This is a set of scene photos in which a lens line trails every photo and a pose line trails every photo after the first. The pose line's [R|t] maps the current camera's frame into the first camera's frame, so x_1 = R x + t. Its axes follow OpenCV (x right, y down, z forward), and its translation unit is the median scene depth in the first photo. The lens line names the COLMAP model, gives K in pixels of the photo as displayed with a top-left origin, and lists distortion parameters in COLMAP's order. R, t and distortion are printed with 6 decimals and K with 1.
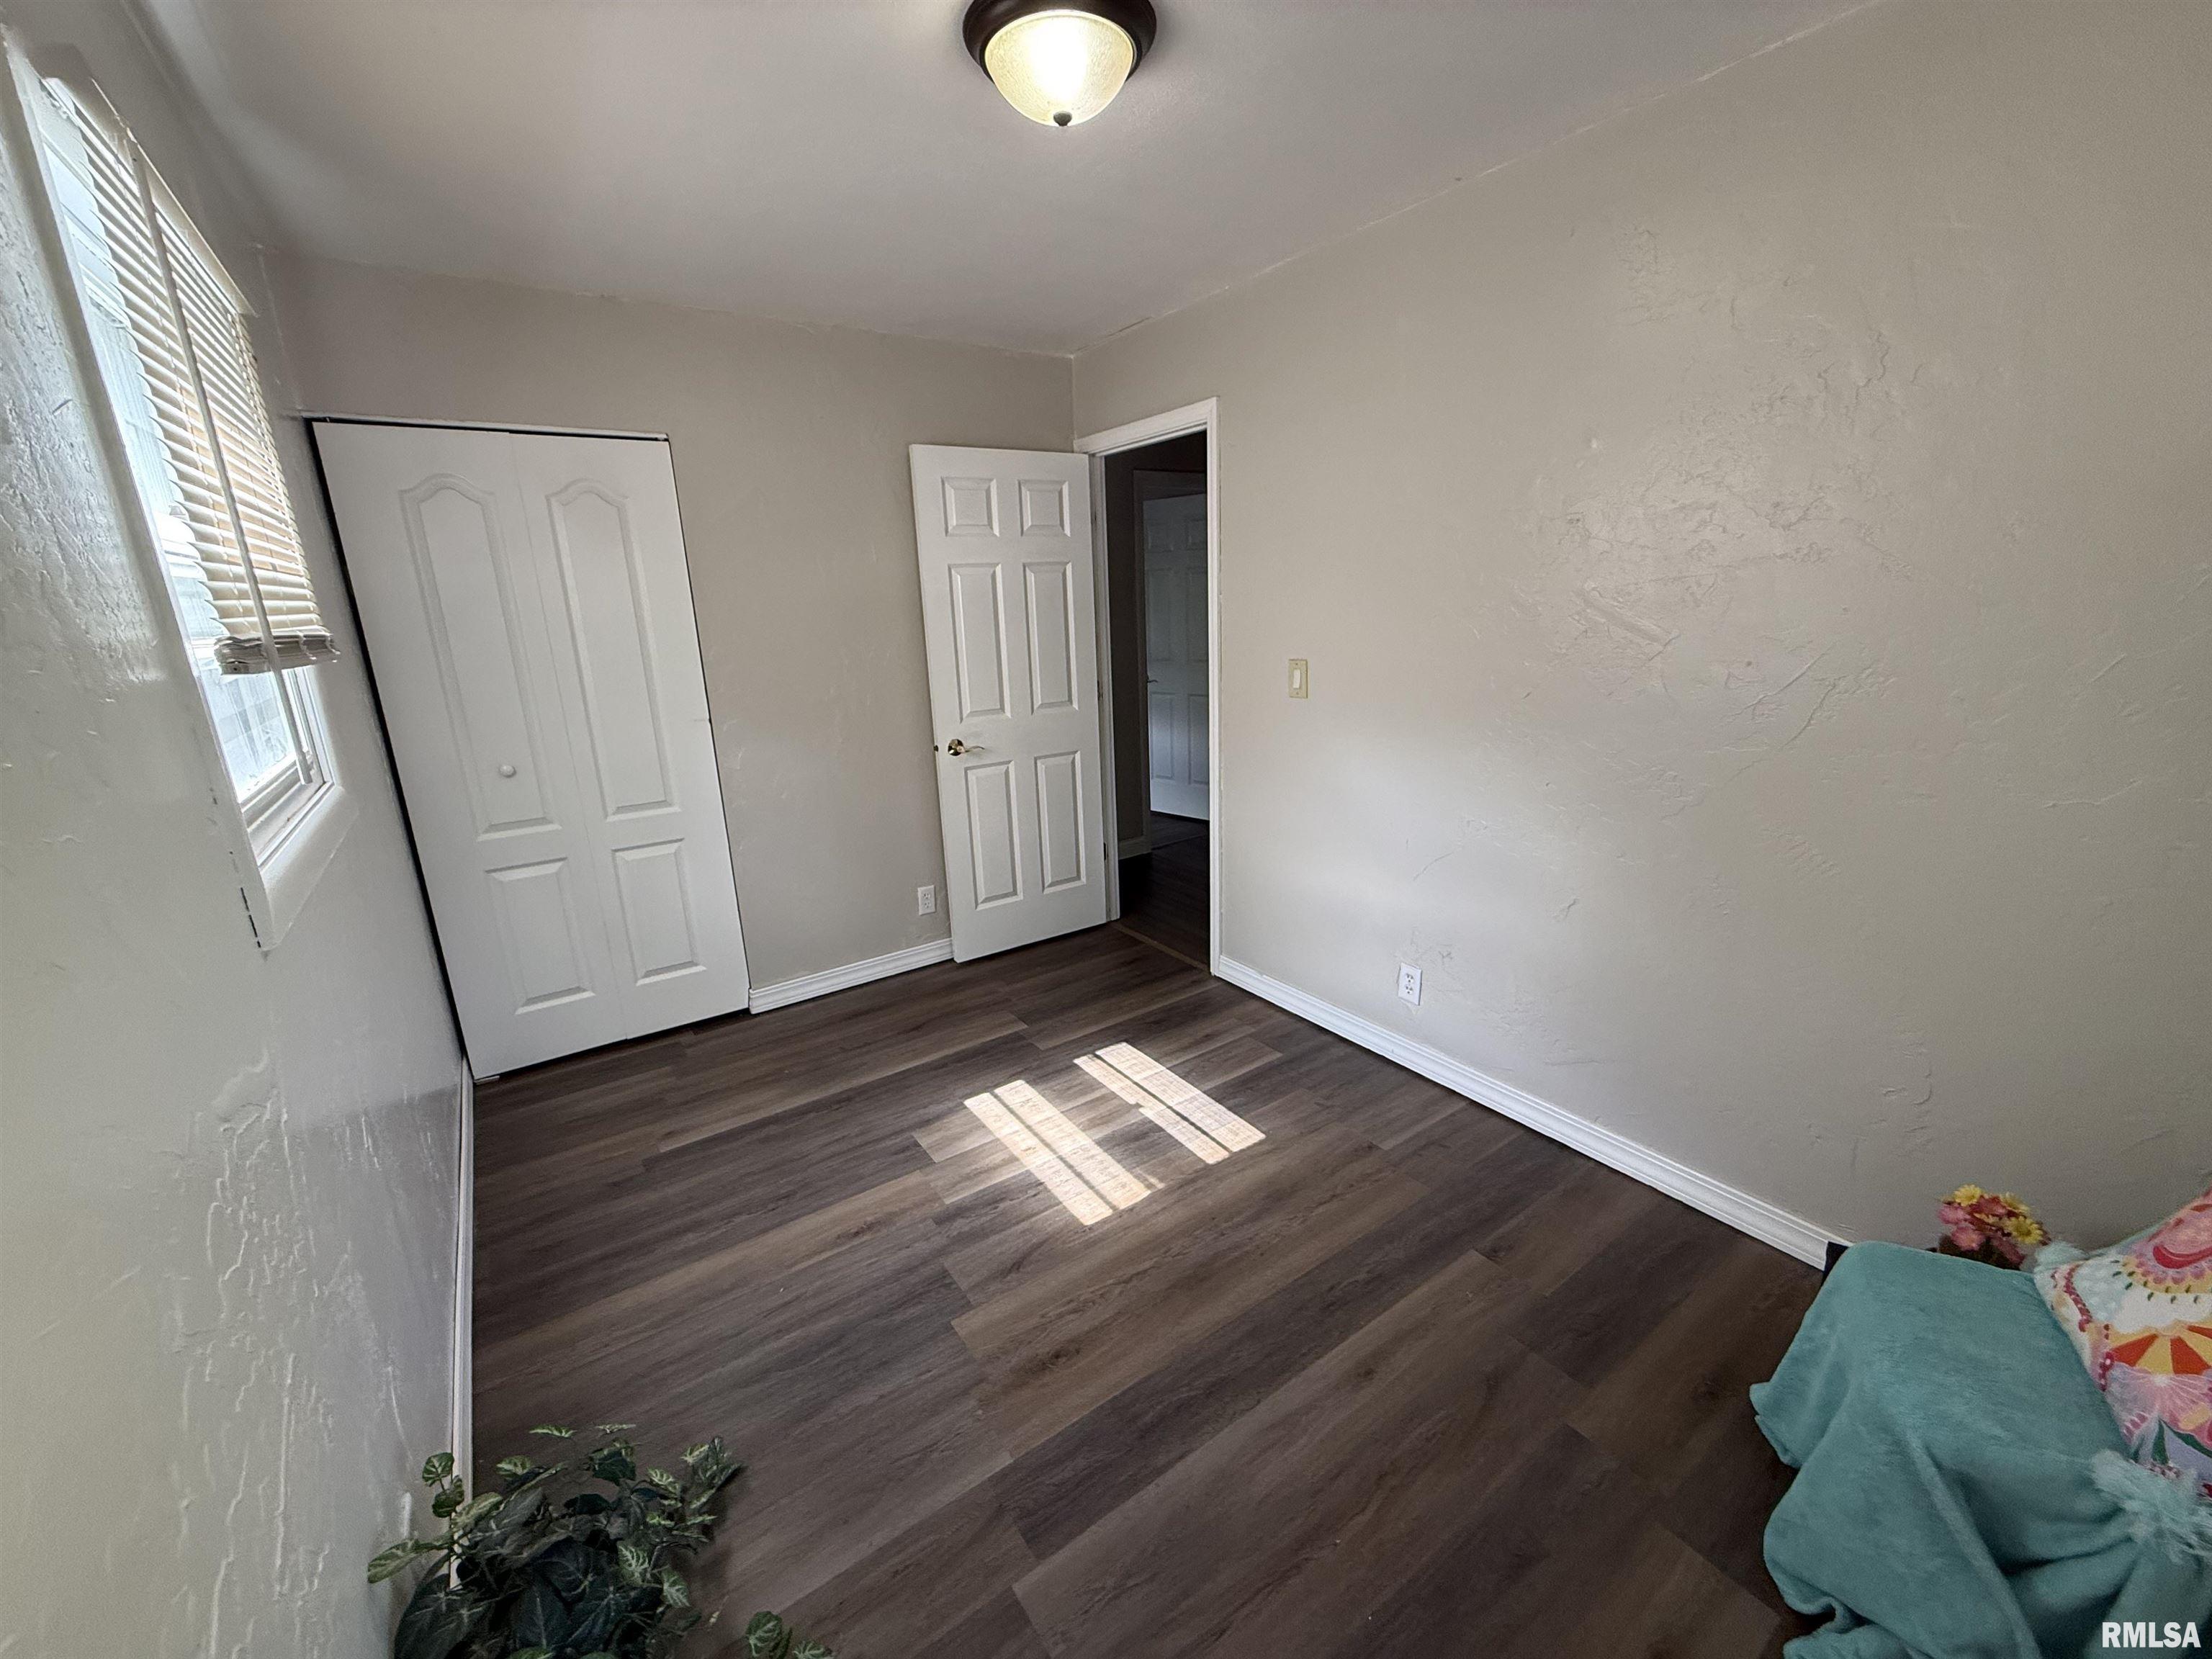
lens RADIAL K [[879.7, 0, 1099.7], [0, 879.7, 828.6], [0, 0, 1]] dist [0.000105, -0.000171]
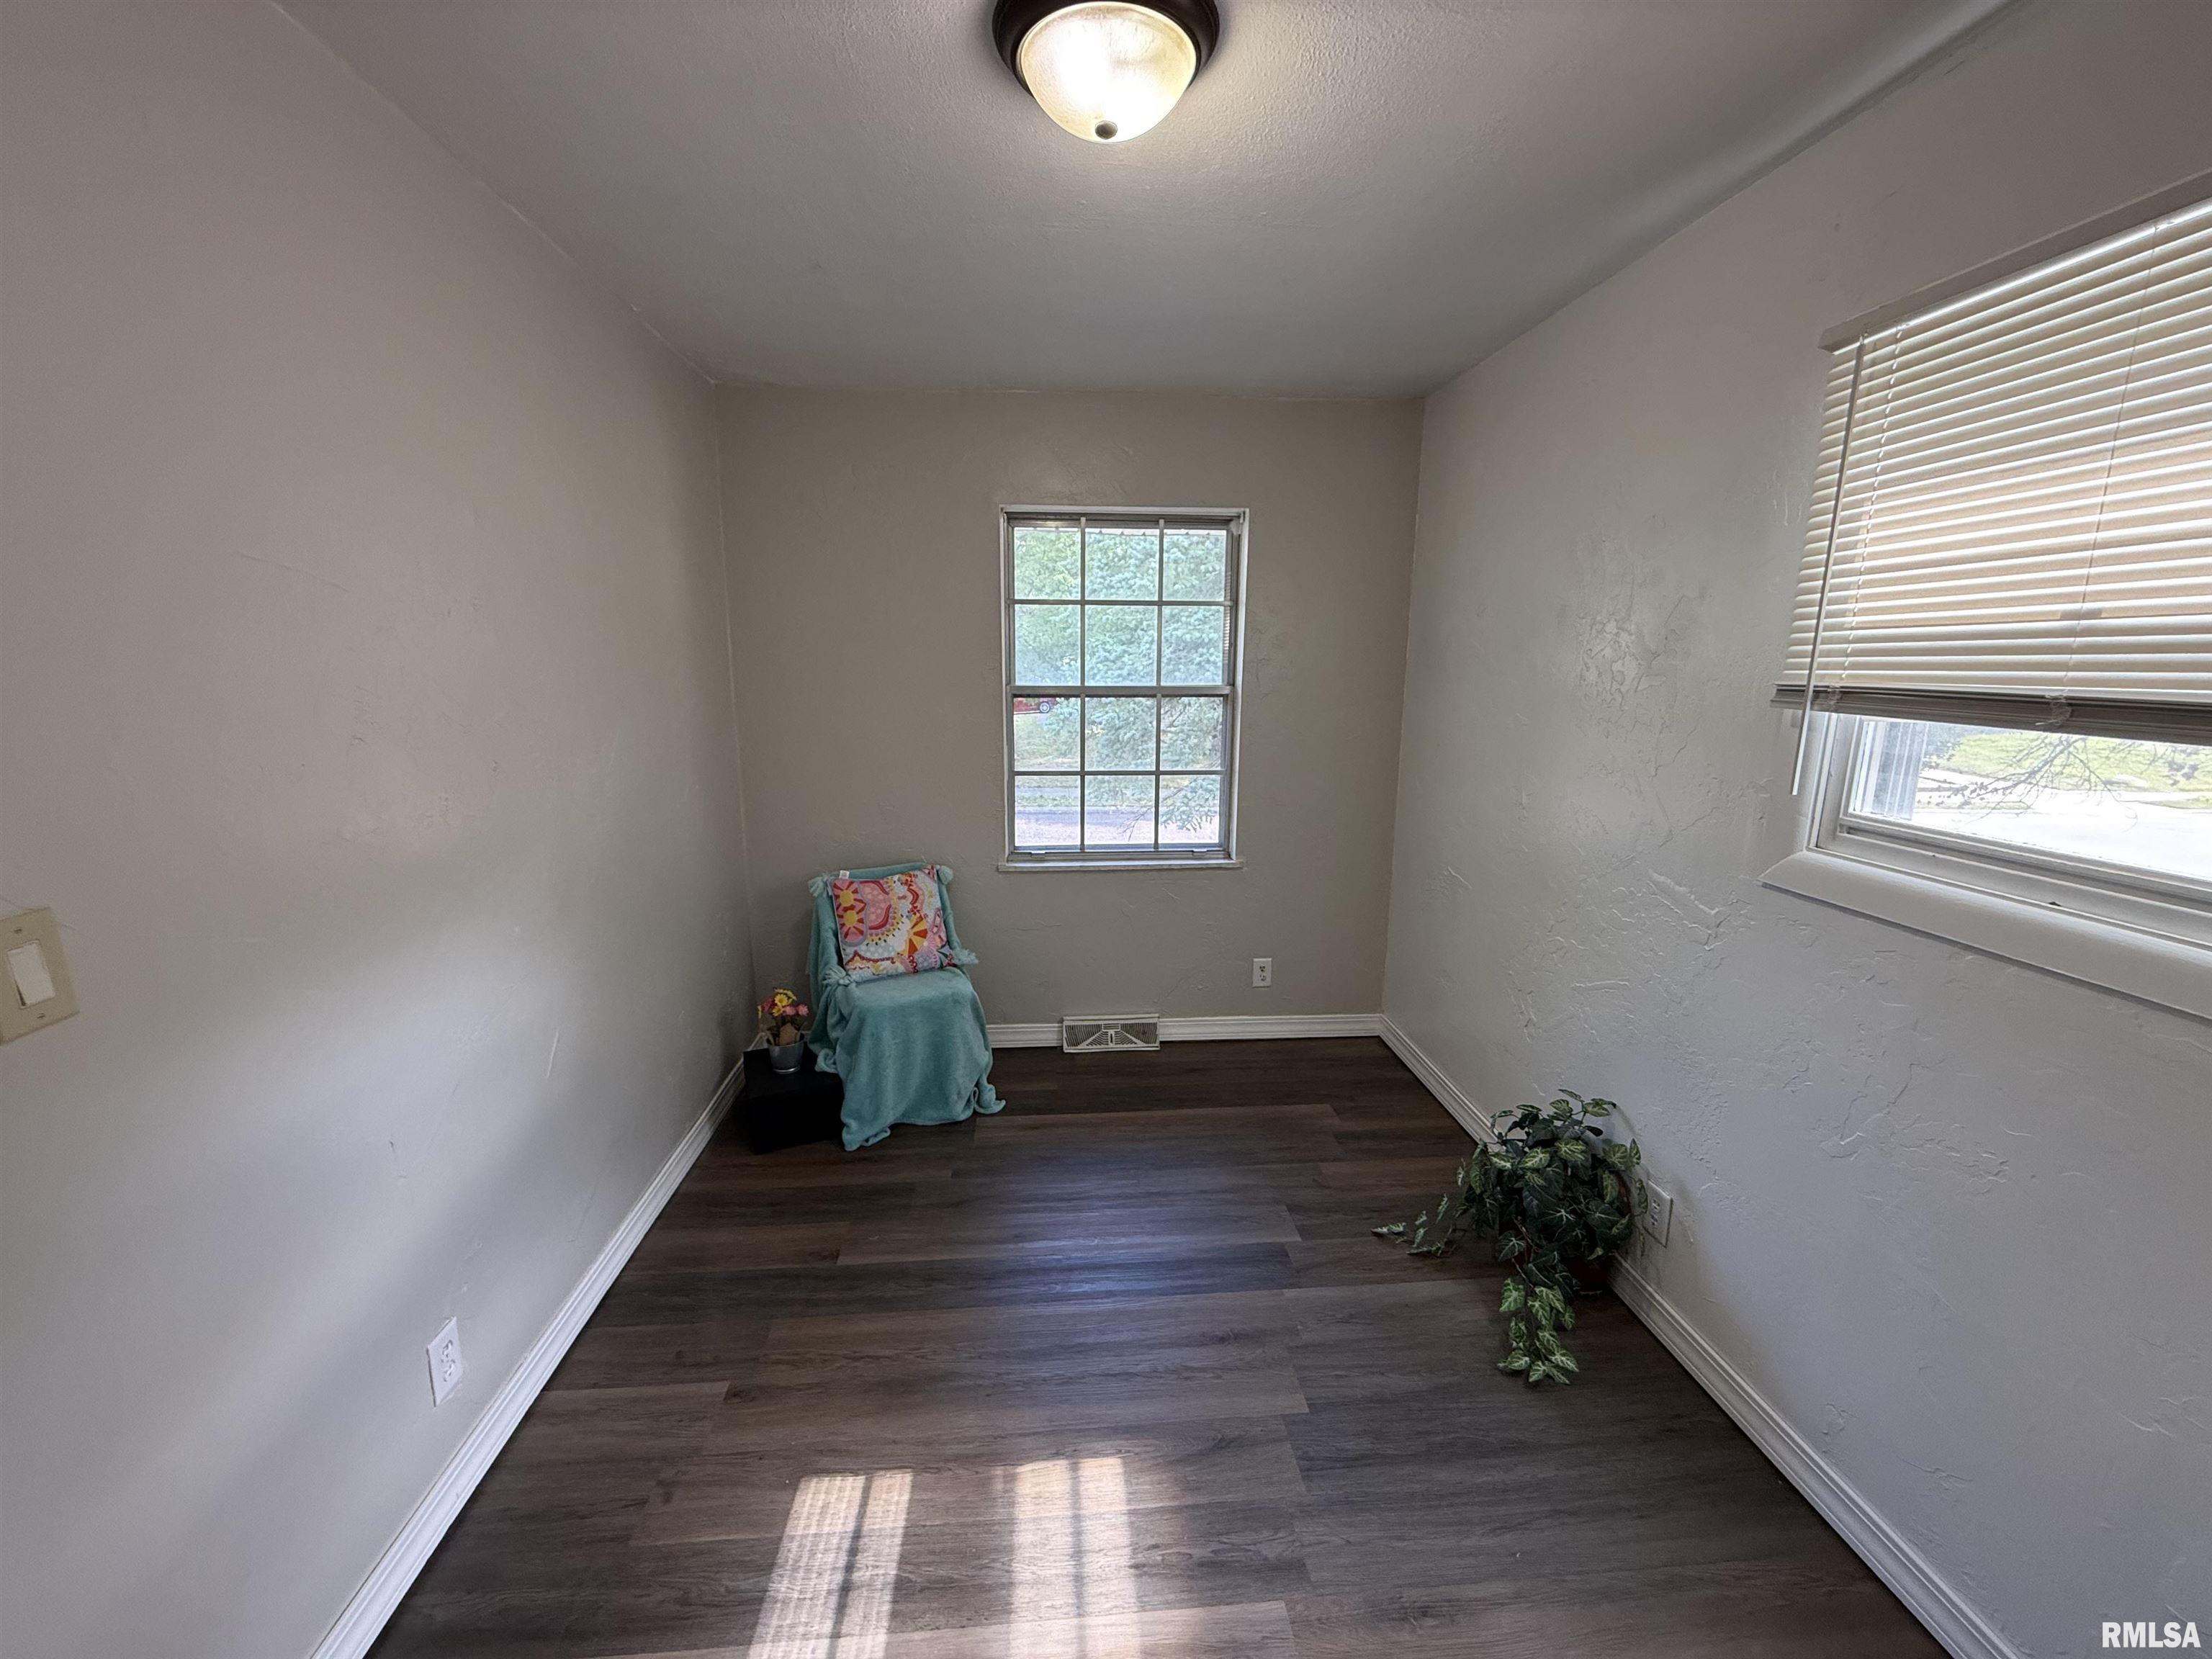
lens RADIAL K [[879.7, 0, 1099.7], [0, 879.7, 828.6], [0, 0, 1]] dist [0.000105, -0.000171]
pose [[-0.864179, -0.060416, 0.499544, -0.502892], [0.159960, 0.908282, 0.386571, -0.520941], [-0.477081, 0.413974, -0.775254, 1.938596]]
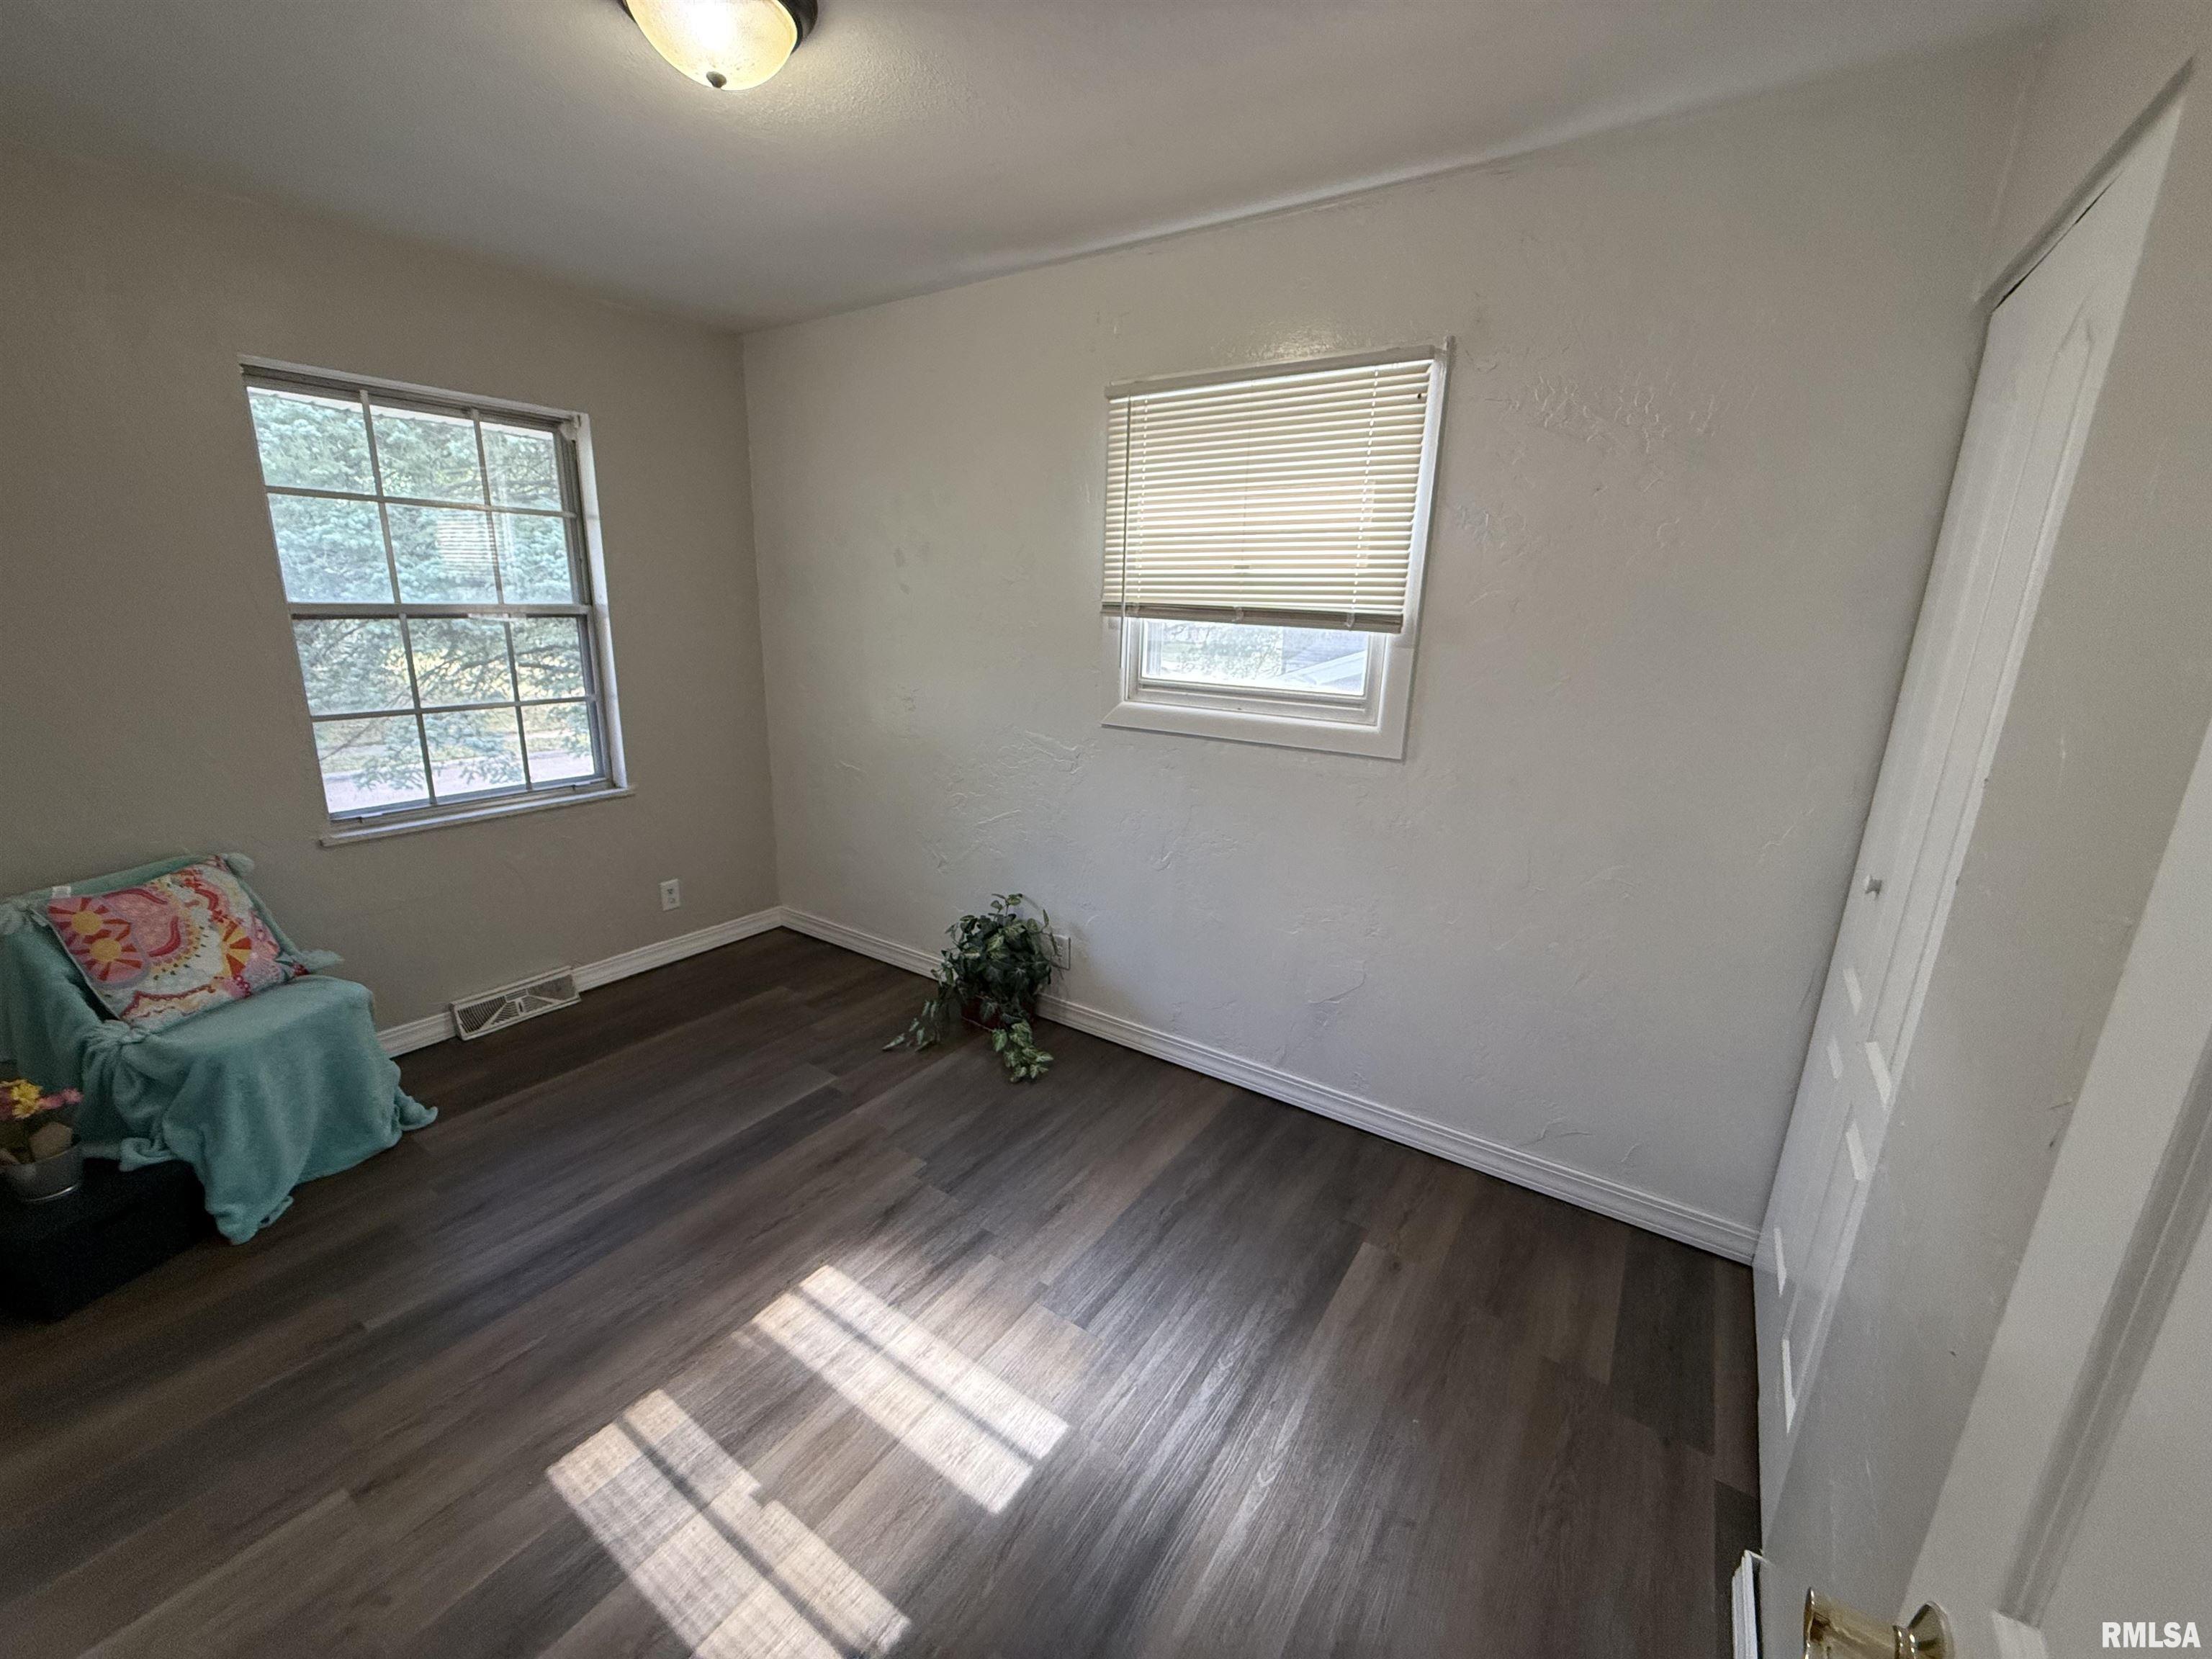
lens RADIAL K [[881.1, 0, 1098.6], [0, 881.1, 826.9], [0, 0, 1]] dist [-0.001386, -0.000055]
pose [[-0.931474, 0.106722, -0.347803, -0.010296], [-0.084175, 0.866843, 0.491424, -0.611062], [0.353936, 0.487025, -0.798458, 2.269124]]
